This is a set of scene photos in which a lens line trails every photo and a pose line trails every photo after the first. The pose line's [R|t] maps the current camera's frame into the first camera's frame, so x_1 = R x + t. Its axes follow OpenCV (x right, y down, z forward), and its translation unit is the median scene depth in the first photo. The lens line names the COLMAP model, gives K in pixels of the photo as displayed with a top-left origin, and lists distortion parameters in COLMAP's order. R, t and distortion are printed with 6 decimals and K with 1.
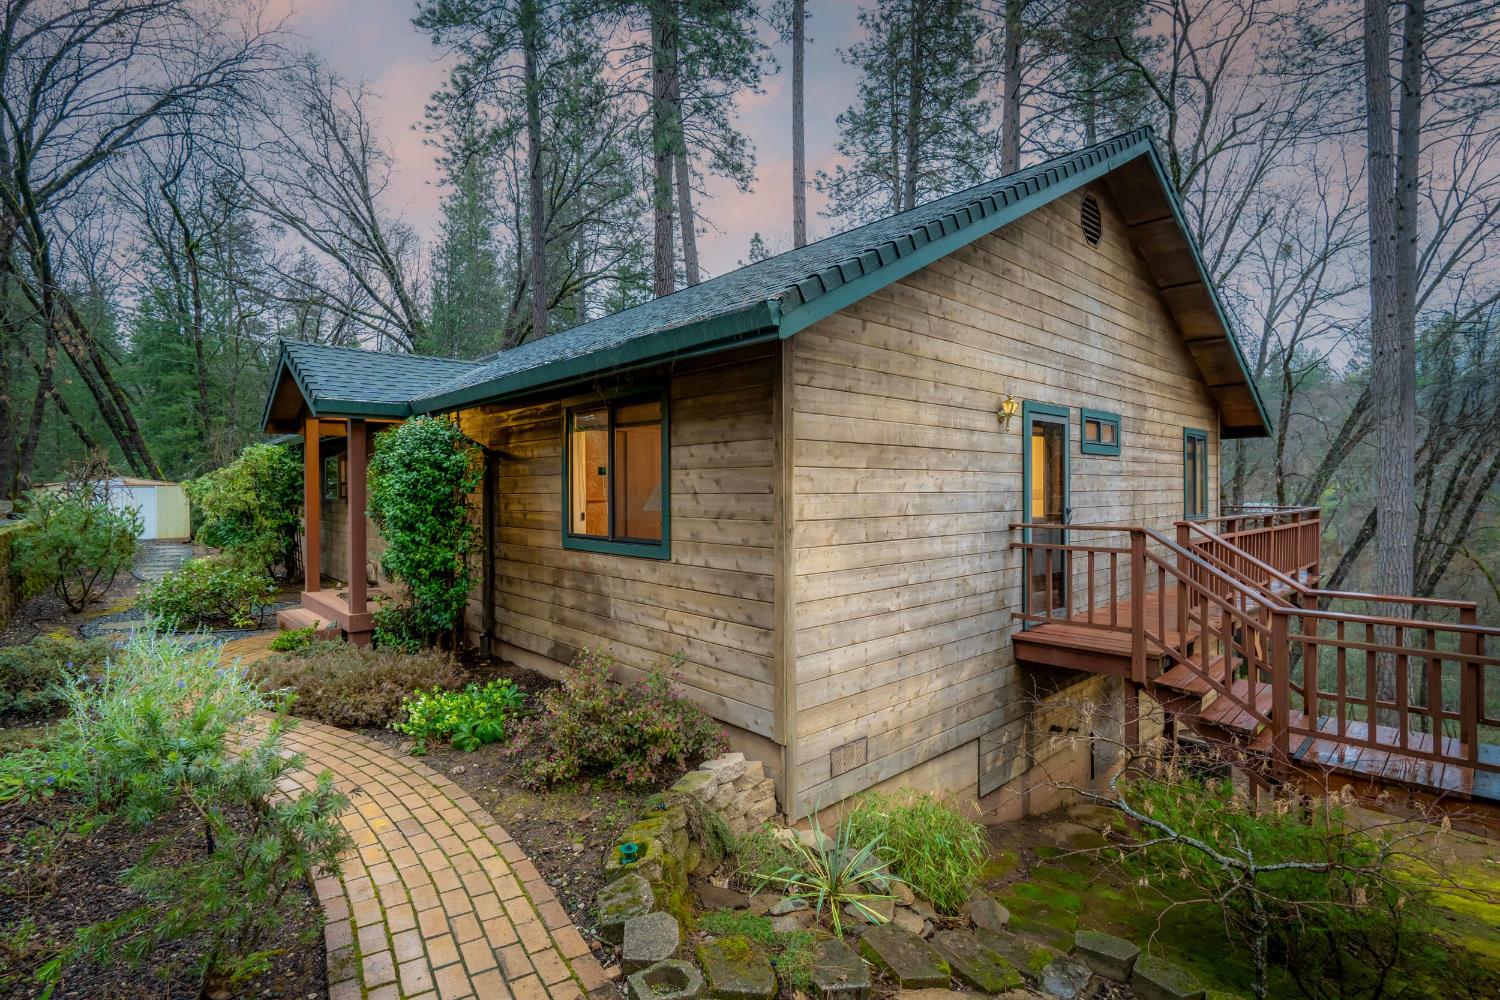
lens RADIAL K [[685.6, 0, 748.1], [0, 685.6, 490.3], [0, 0, 1]] dist [0.000336, 0.000200]
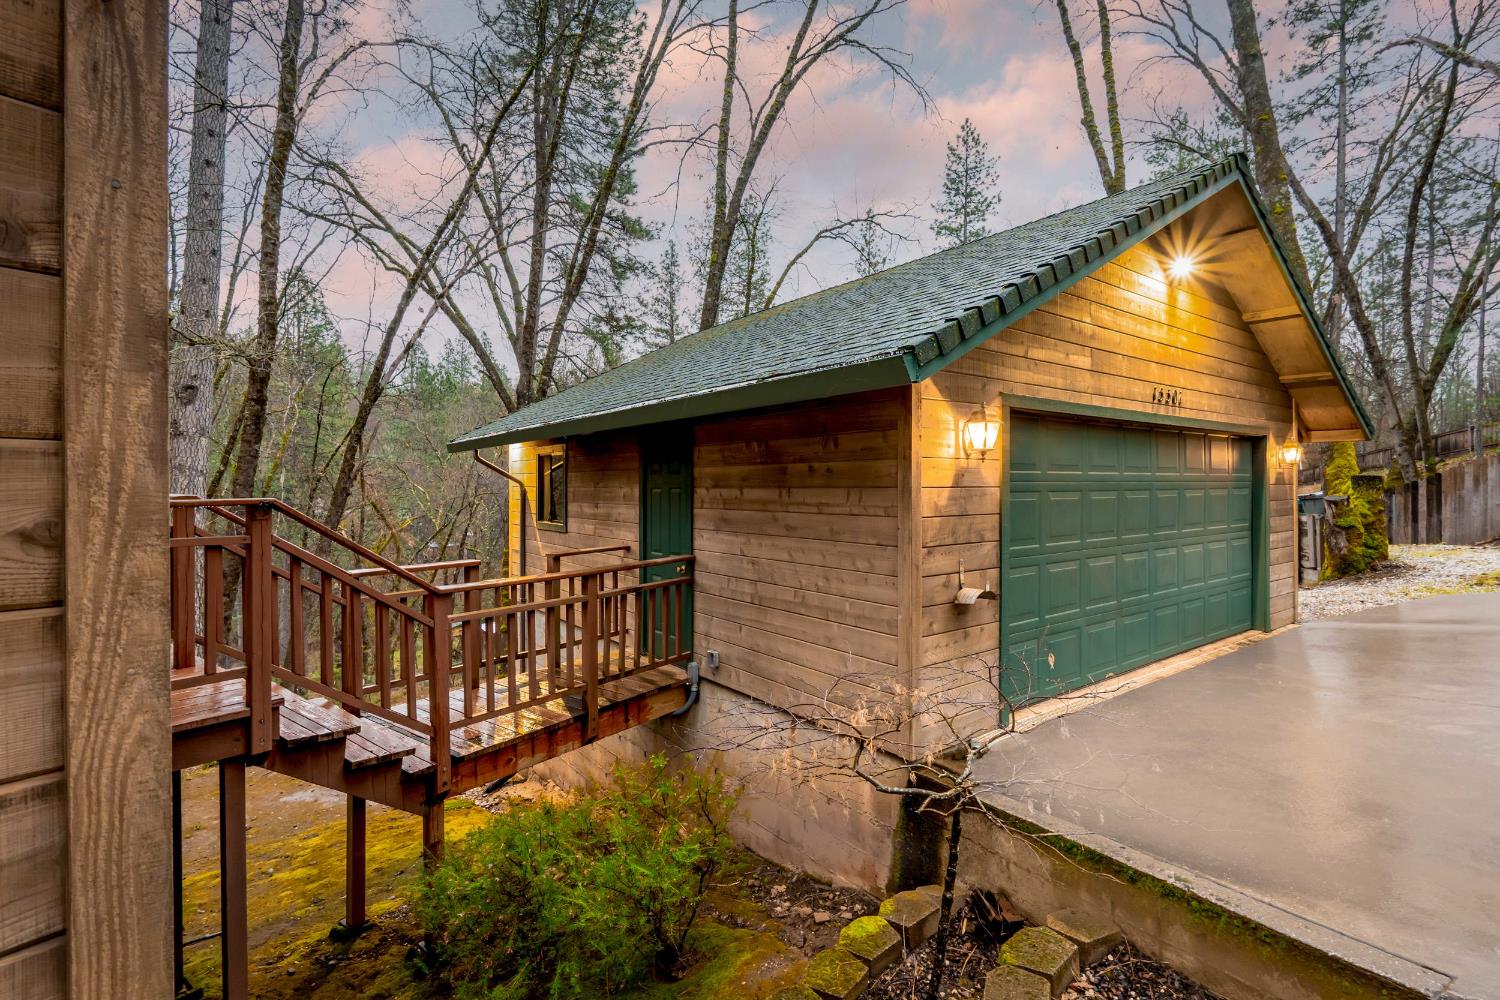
lens RADIAL K [[685.6, 0, 748.1], [0, 685.6, 490.3], [0, 0, 1]] dist [0.000336, 0.000200]
pose [[-0.180954, -0.010511, 0.983435, -0.093935], [-0.005480, 0.999938, 0.009679, 0.038317], [-0.983476, -0.003638, -0.181000, 0.653377]]
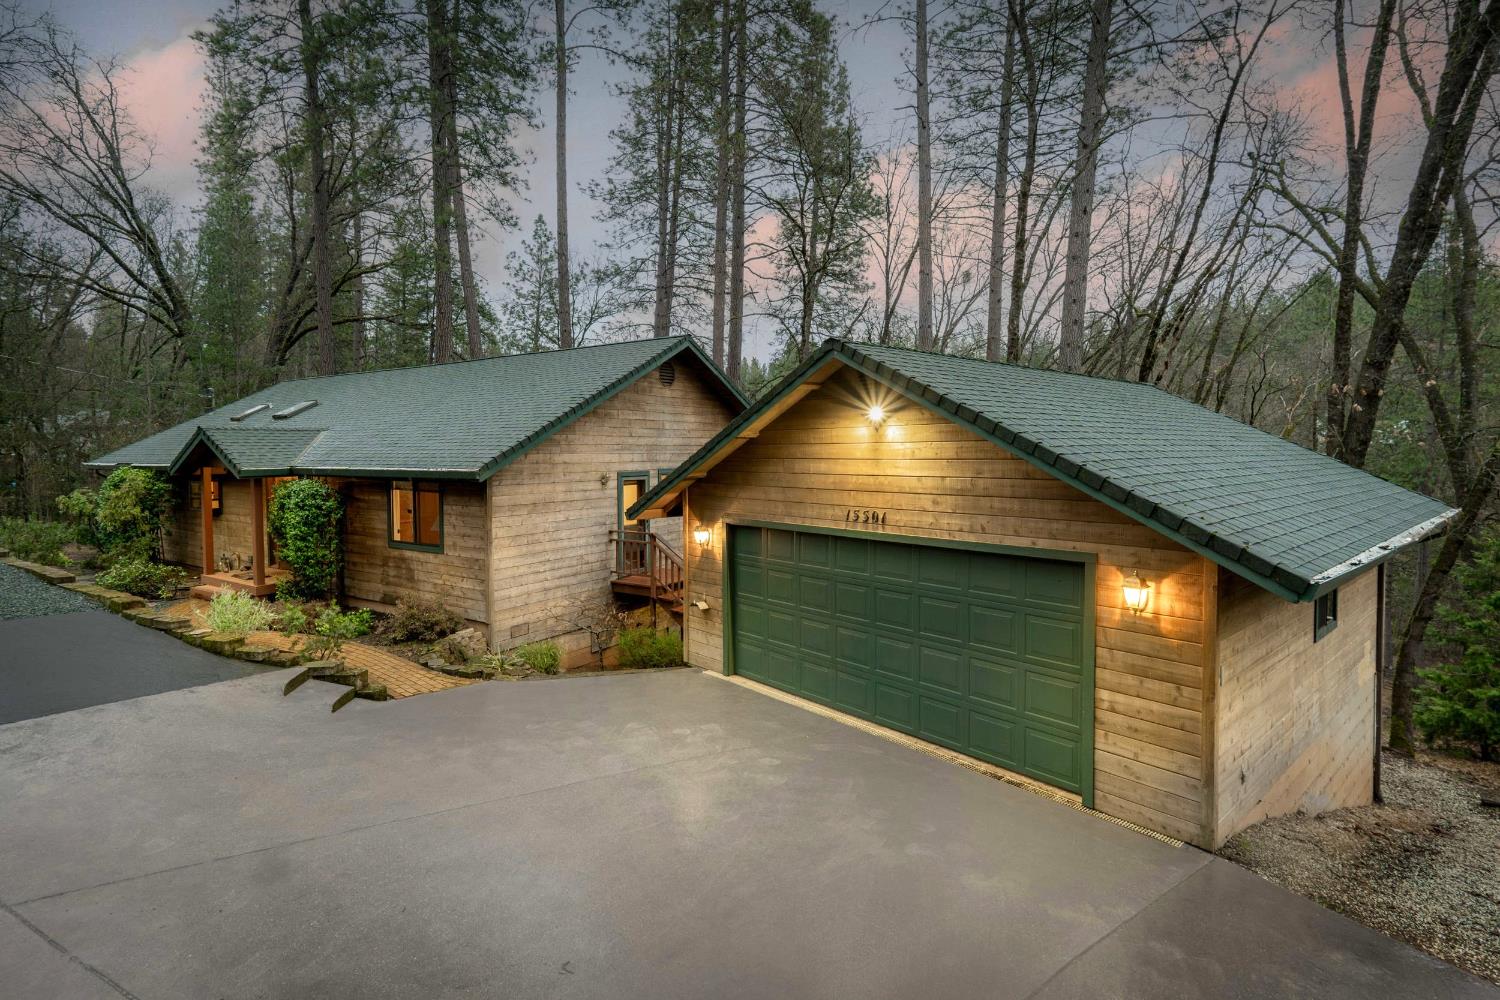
lens RADIAL K [[705.4, 0, 710.2], [0, 705.4, 474.2], [0, 0, 1]] dist [-0.000143, 0.000020]
pose [[0.973186, -0.007062, 0.229913, 0.199084], [0.000198, 0.999554, 0.029865, -0.217560], [-0.230021, -0.029019, 0.972753, -1.391637]]
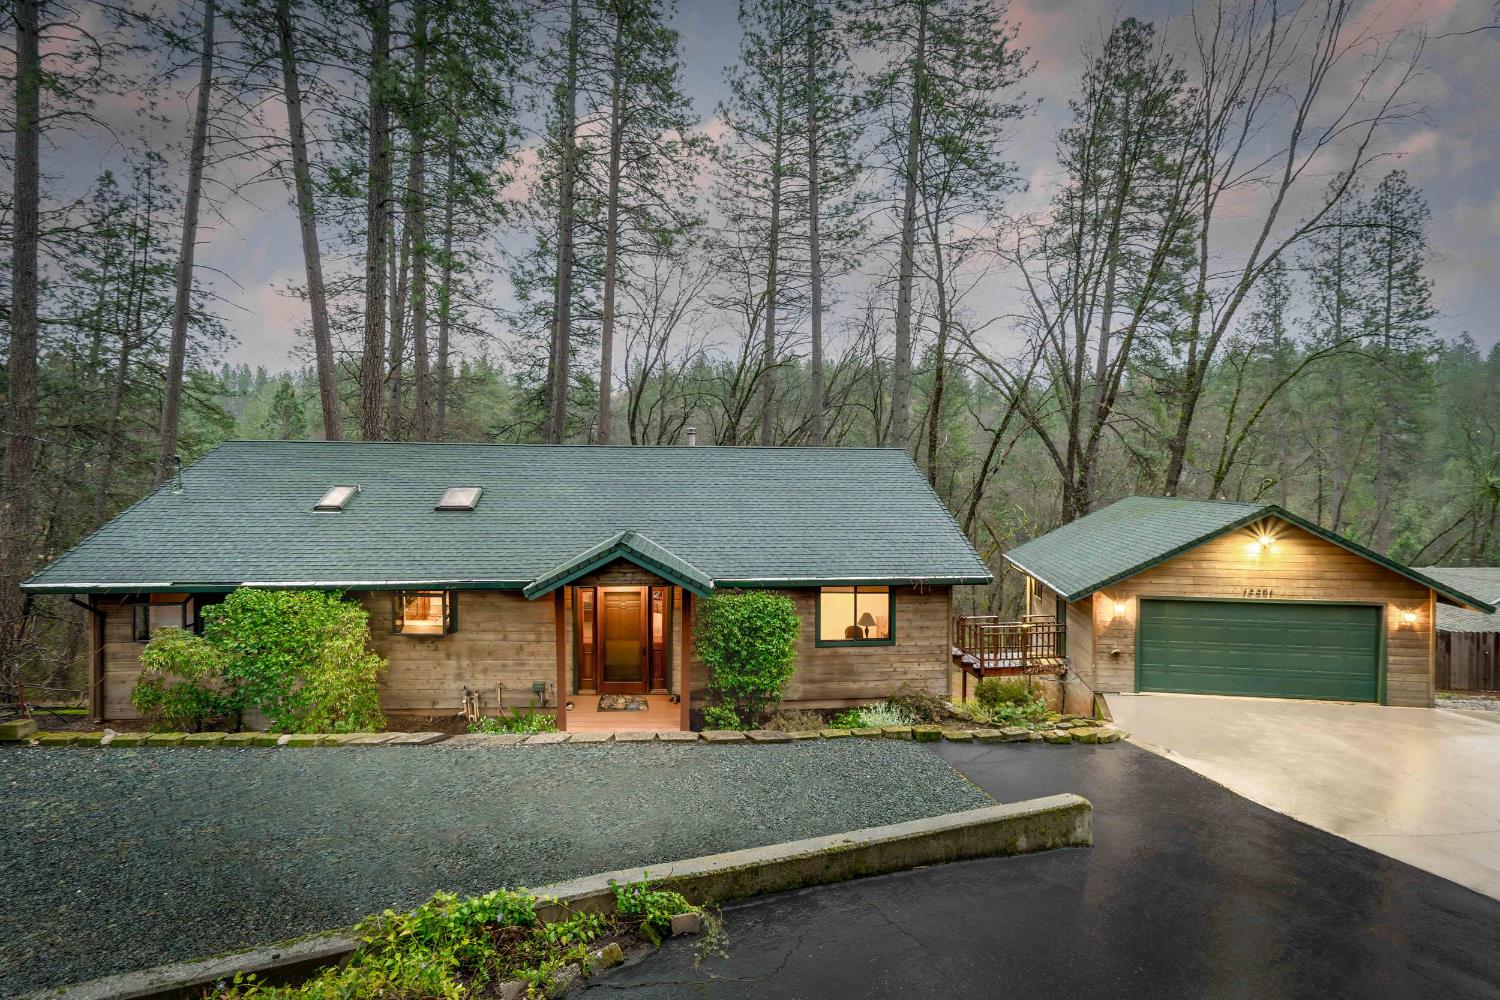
lens RADIAL K [[685.6, 0, 748.1], [0, 685.6, 490.3], [0, 0, 1]] dist [0.000336, 0.000200]
pose [[0.592613, -0.001804, 0.805485, -2.421303], [-0.006262, 0.999957, 0.006847, -0.482075], [-0.805463, -0.009102, 0.592576, -0.126066]]
